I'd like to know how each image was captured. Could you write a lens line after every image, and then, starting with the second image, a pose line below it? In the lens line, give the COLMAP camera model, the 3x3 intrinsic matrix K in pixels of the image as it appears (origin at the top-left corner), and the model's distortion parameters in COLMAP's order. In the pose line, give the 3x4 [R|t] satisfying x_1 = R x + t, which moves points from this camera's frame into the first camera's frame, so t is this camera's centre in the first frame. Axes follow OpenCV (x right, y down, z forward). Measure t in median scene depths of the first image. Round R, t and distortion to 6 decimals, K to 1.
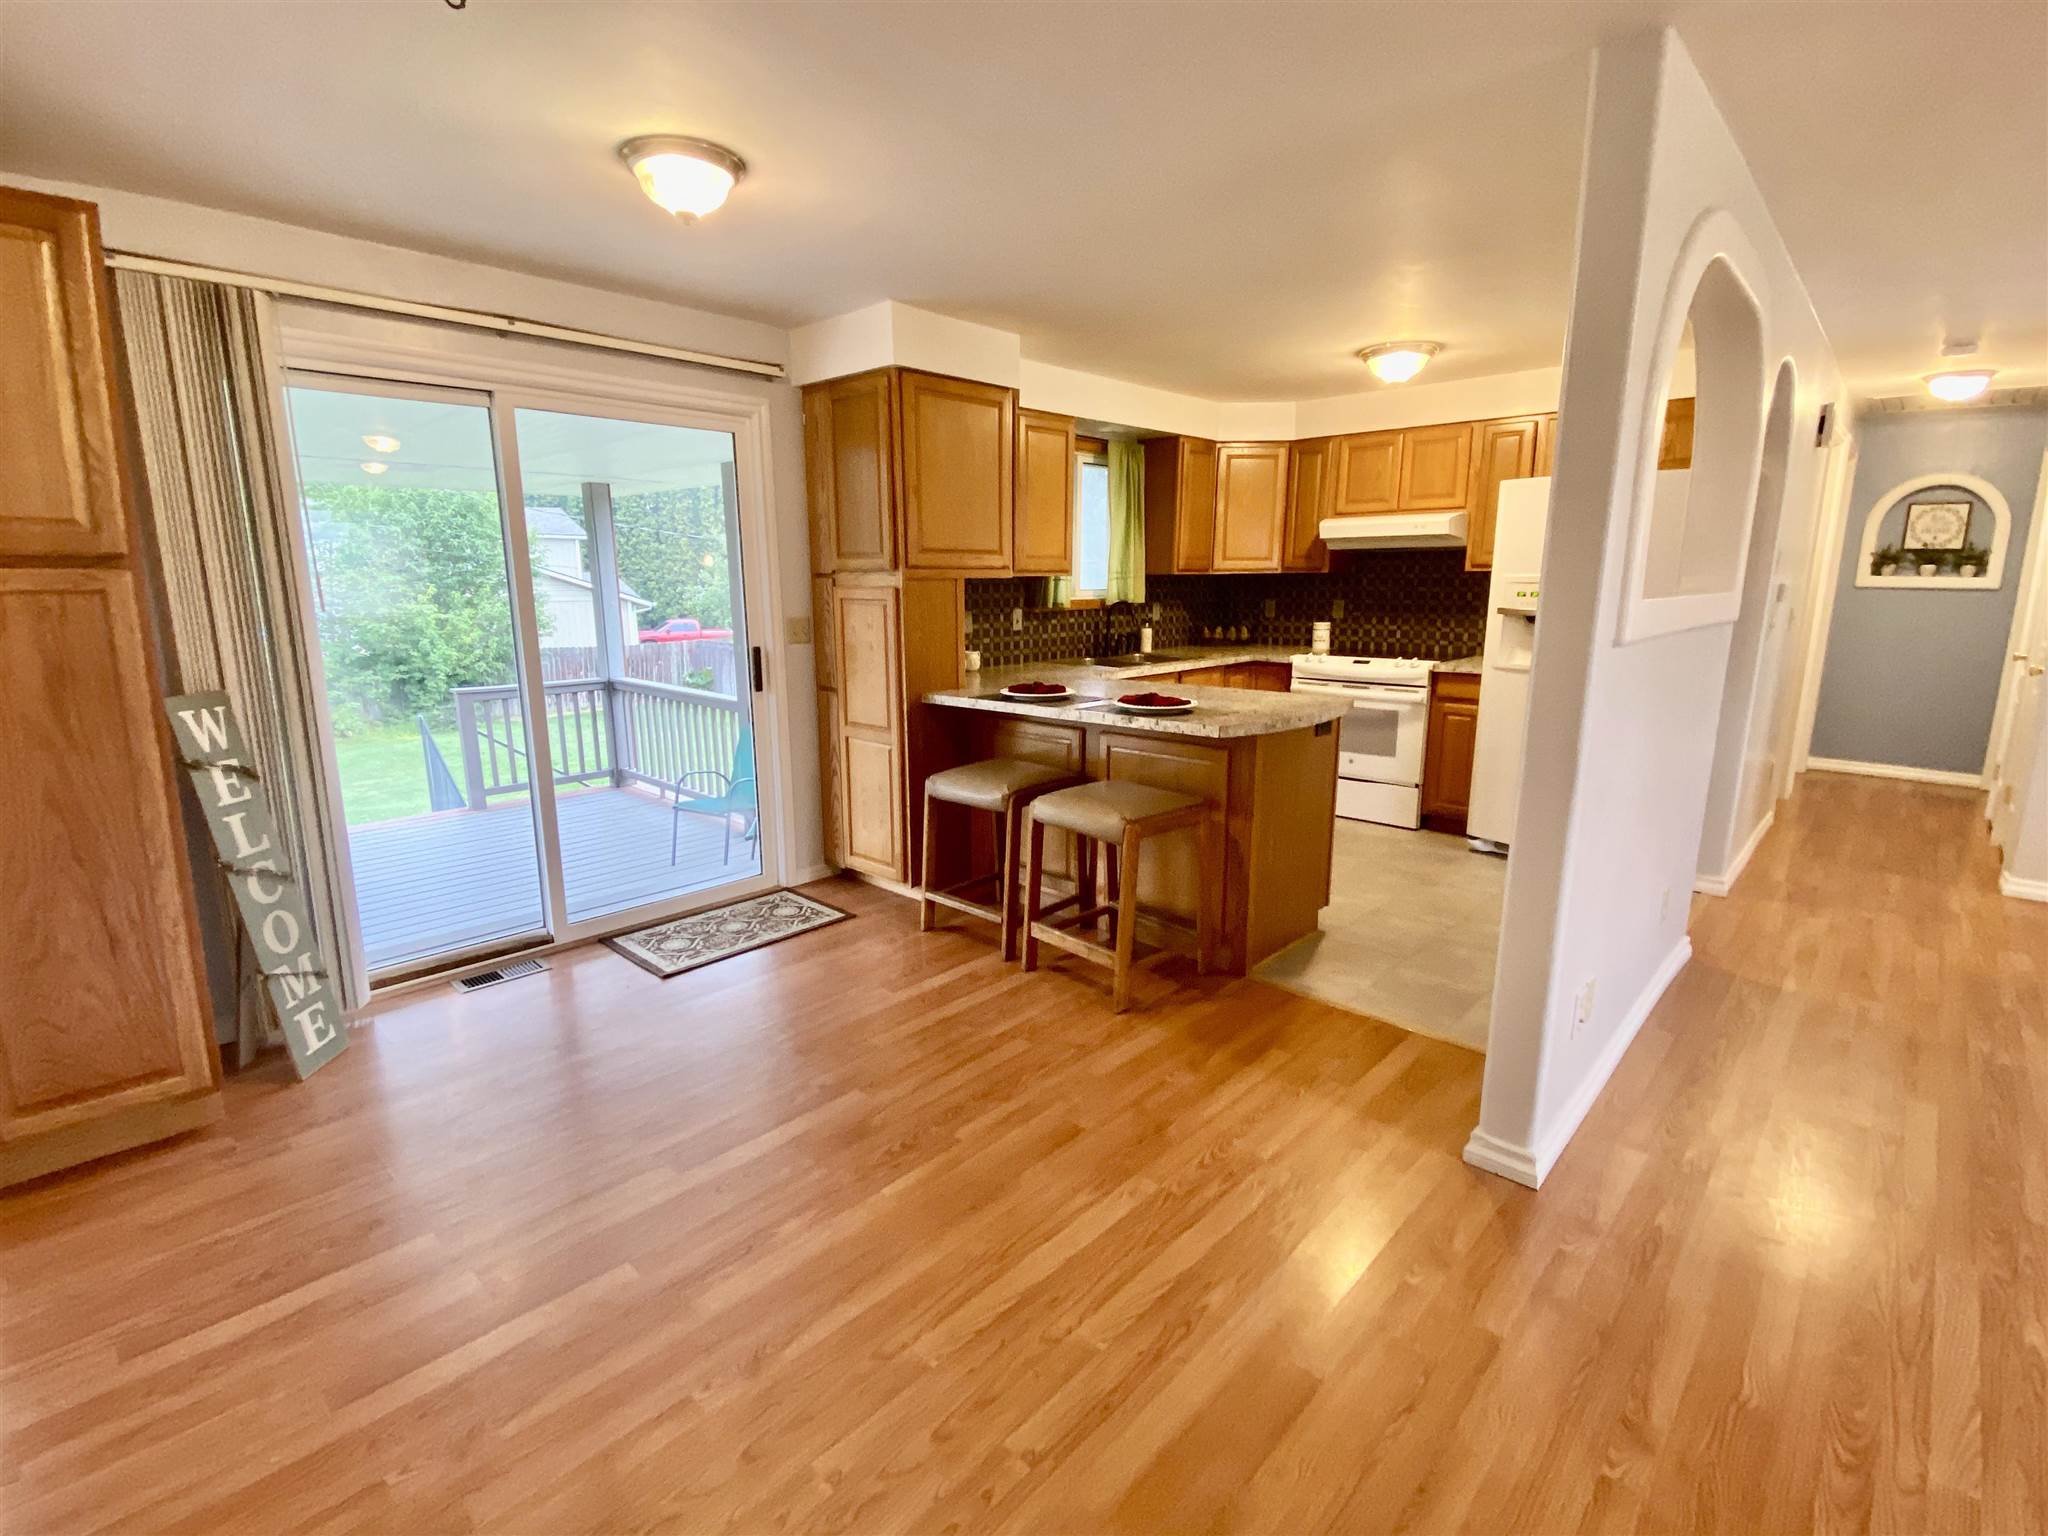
lens RADIAL K [[901.4, 0, 1044.8], [0, 901.4, 768.0], [0, 0, 1]] dist [0.032888, -0.023054]
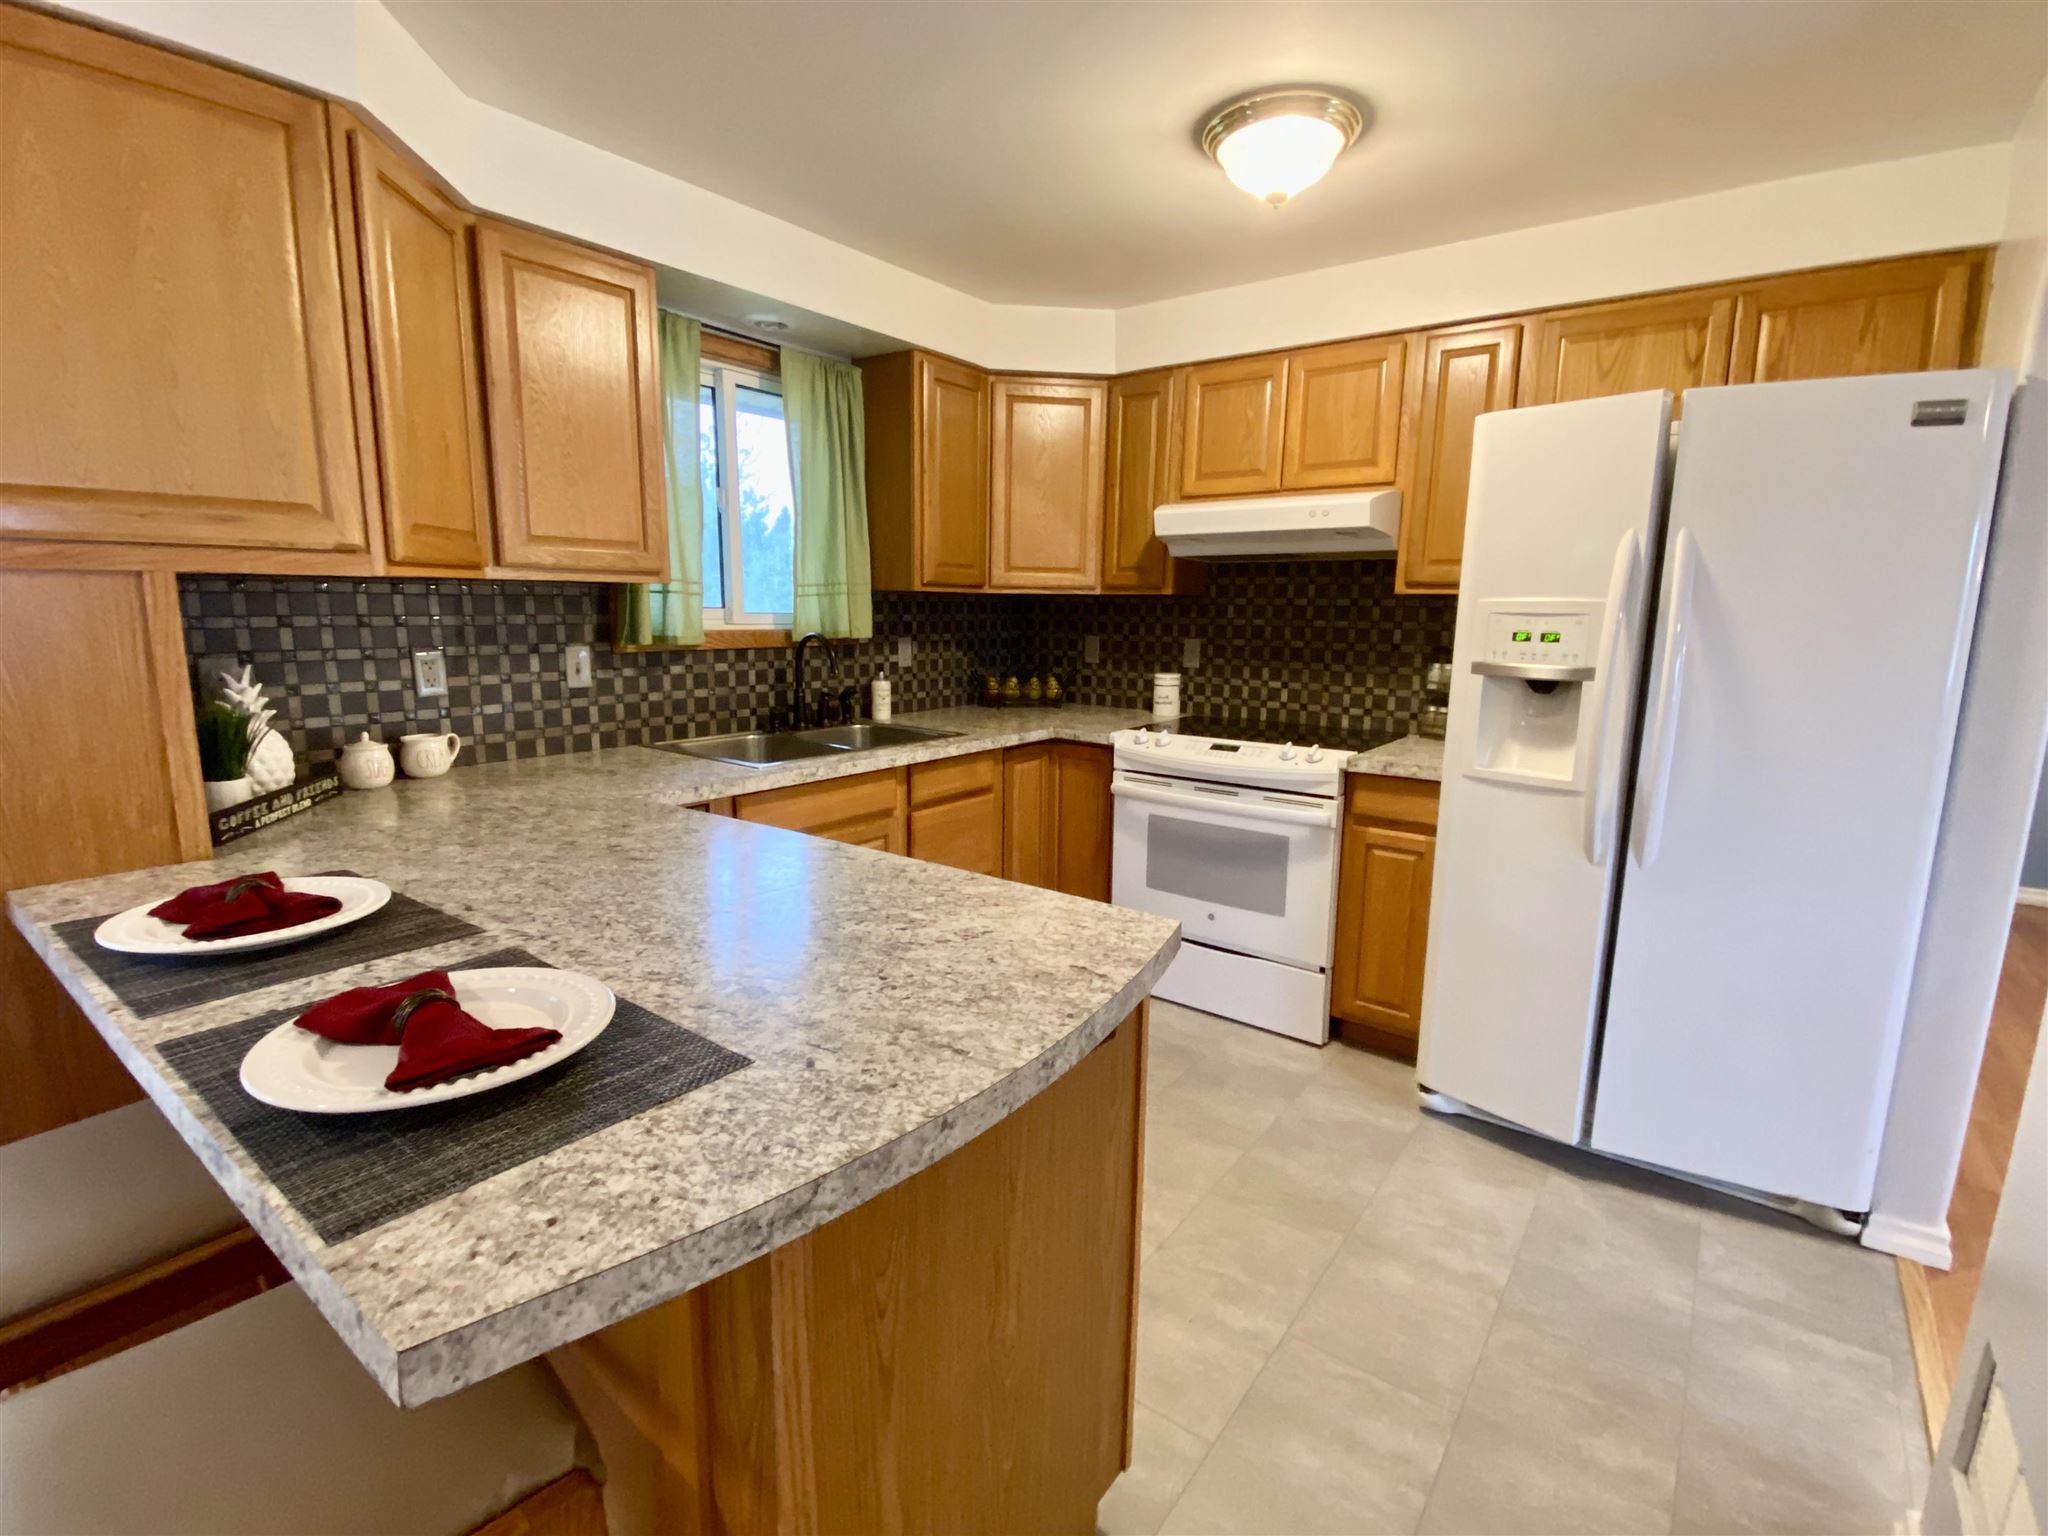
lens RADIAL K [[901.4, 0, 1044.8], [0, 901.4, 768.0], [0, 0, 1]] dist [0.032888, -0.023054]
pose [[0.992913, -0.001846, 0.118831, 0.159145], [0.005700, 0.999468, -0.032101, -0.081784], [-0.118709, 0.032551, 0.992395, 0.421025]]
